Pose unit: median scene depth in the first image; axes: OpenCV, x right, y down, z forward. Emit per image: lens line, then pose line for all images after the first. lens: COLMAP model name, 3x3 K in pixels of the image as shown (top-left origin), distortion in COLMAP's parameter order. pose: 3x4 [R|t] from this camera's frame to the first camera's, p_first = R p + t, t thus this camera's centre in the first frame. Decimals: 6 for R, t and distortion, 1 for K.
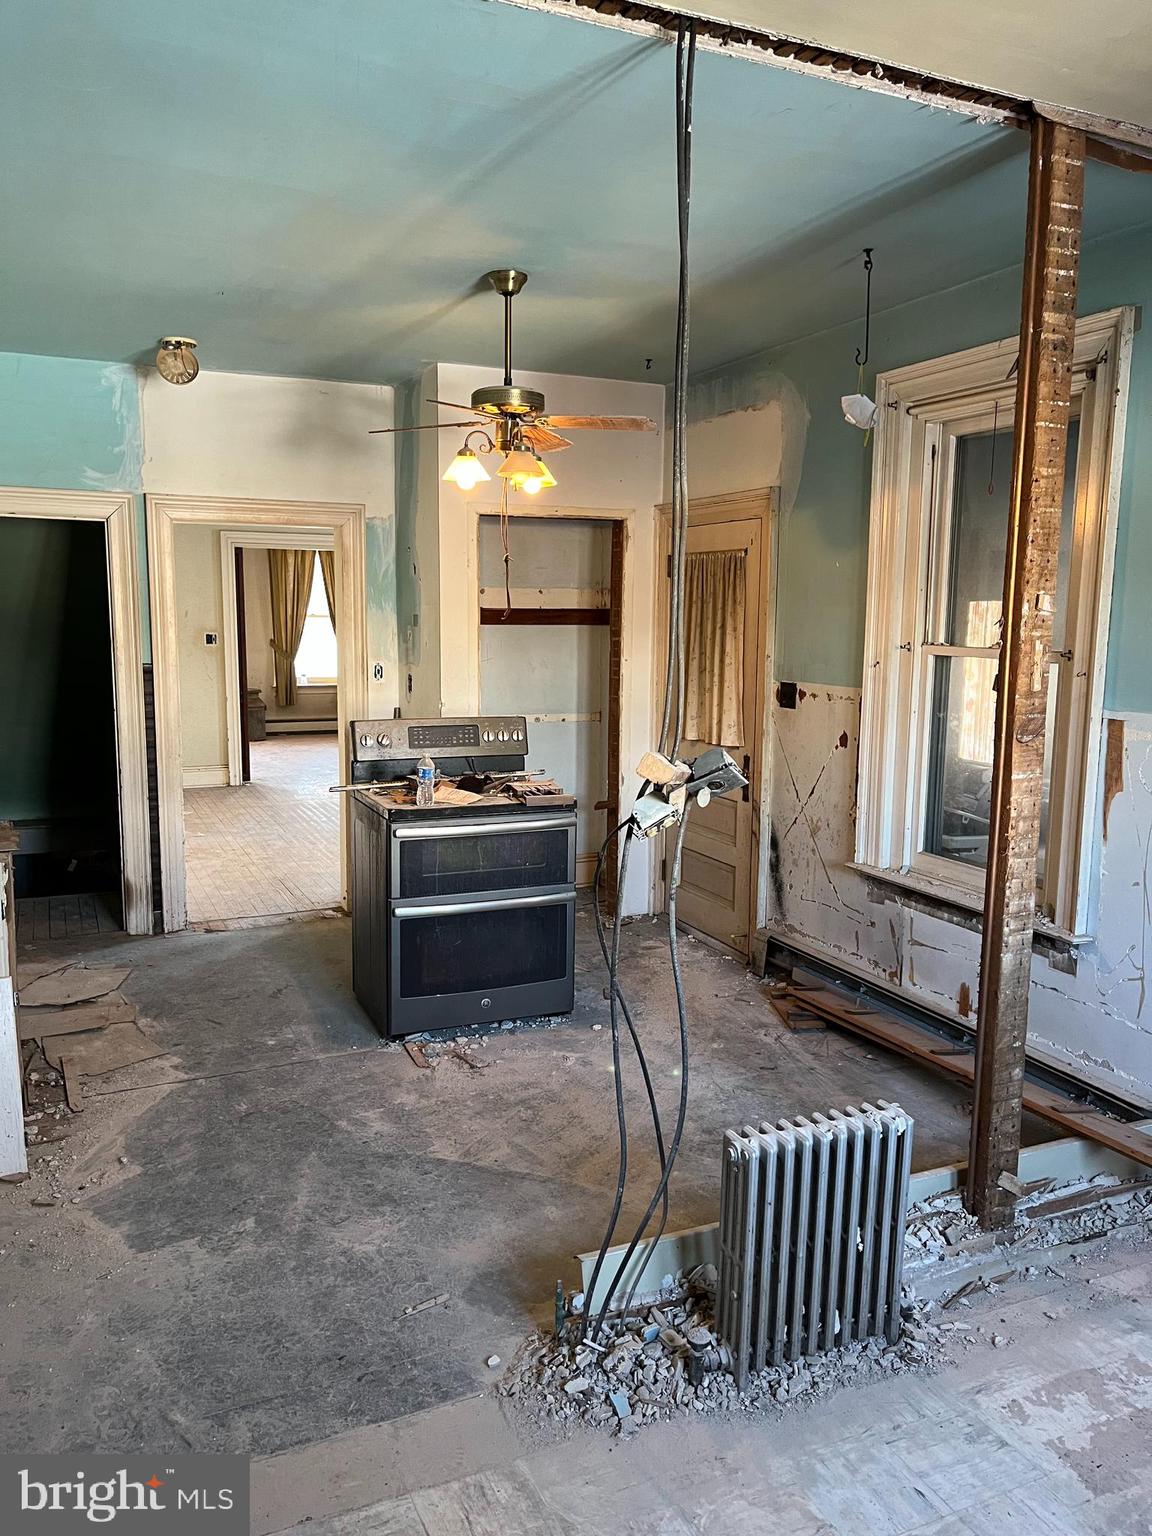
lens RADIAL K [[1186.4, 0, 574.7], [0, 1186.4, 772.1], [0, 0, 1]] dist [0.078927, -0.102329]
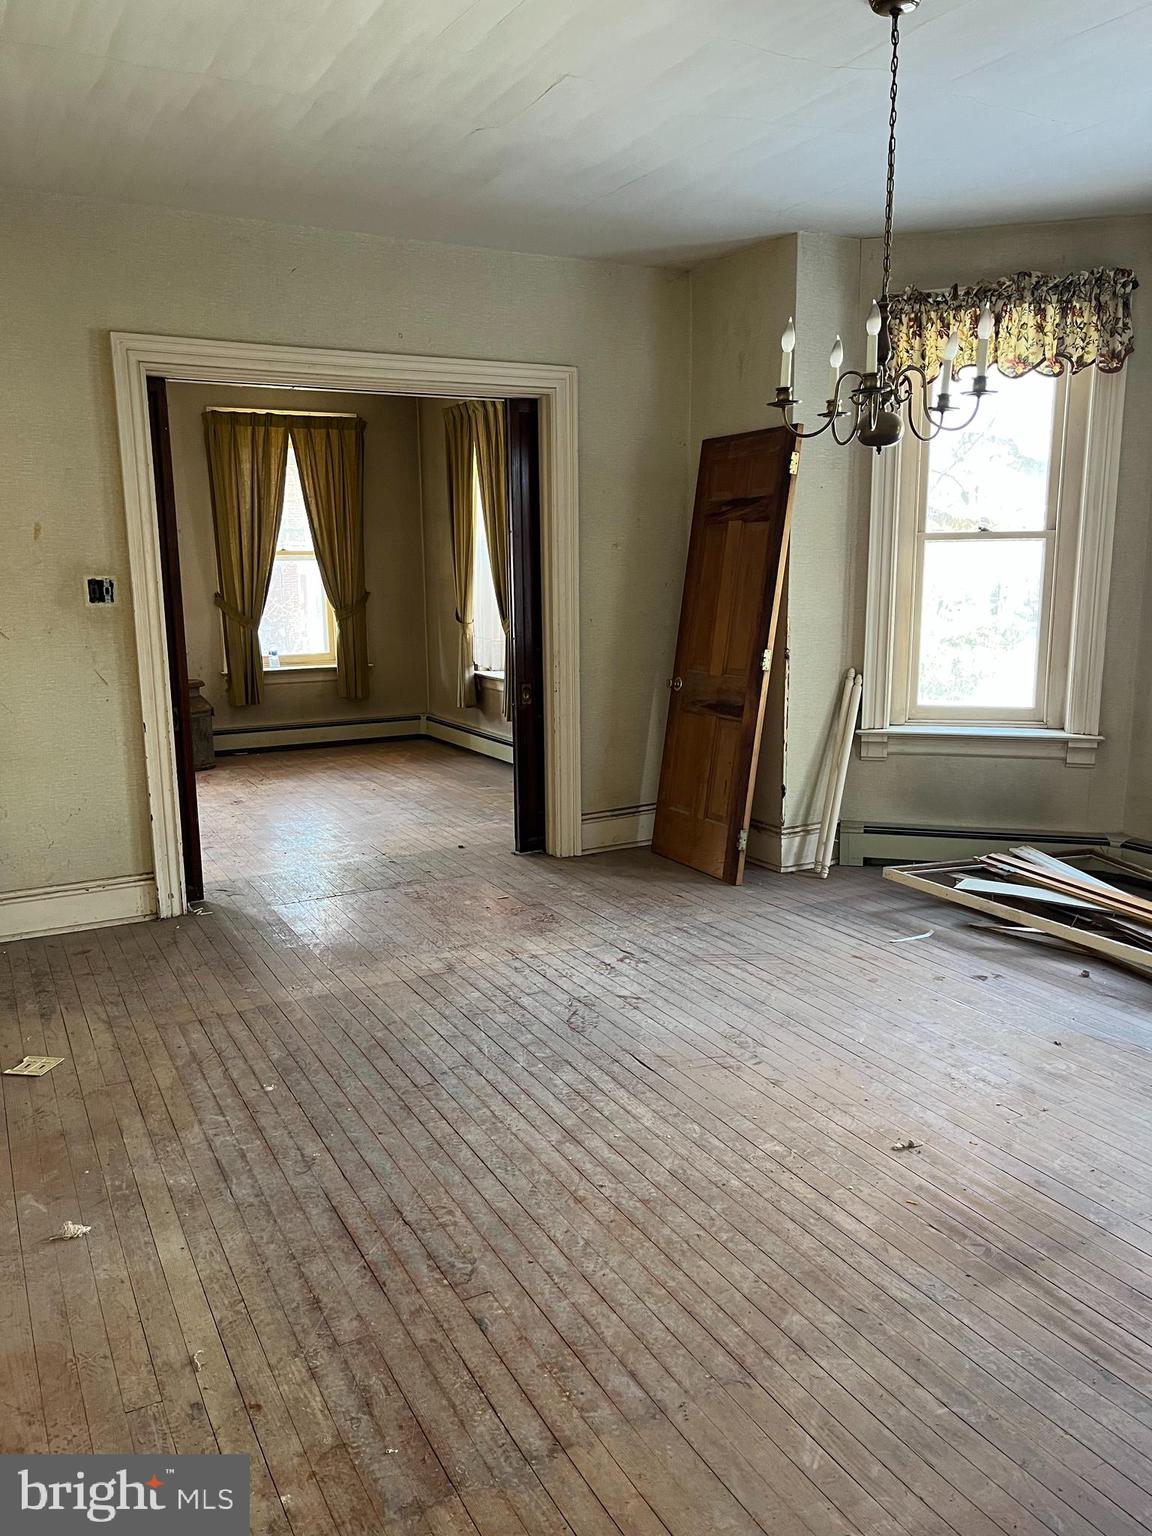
lens RADIAL K [[1186.4, 0, 574.4], [0, 1186.4, 779.6], [0, 0, 1]] dist [0.078927, -0.102329]
pose [[0.998010, -0.029801, 0.055562, -0.125686], [0.027326, 0.998623, 0.044776, -0.045534], [-0.056820, -0.043169, 0.997451, 0.437183]]
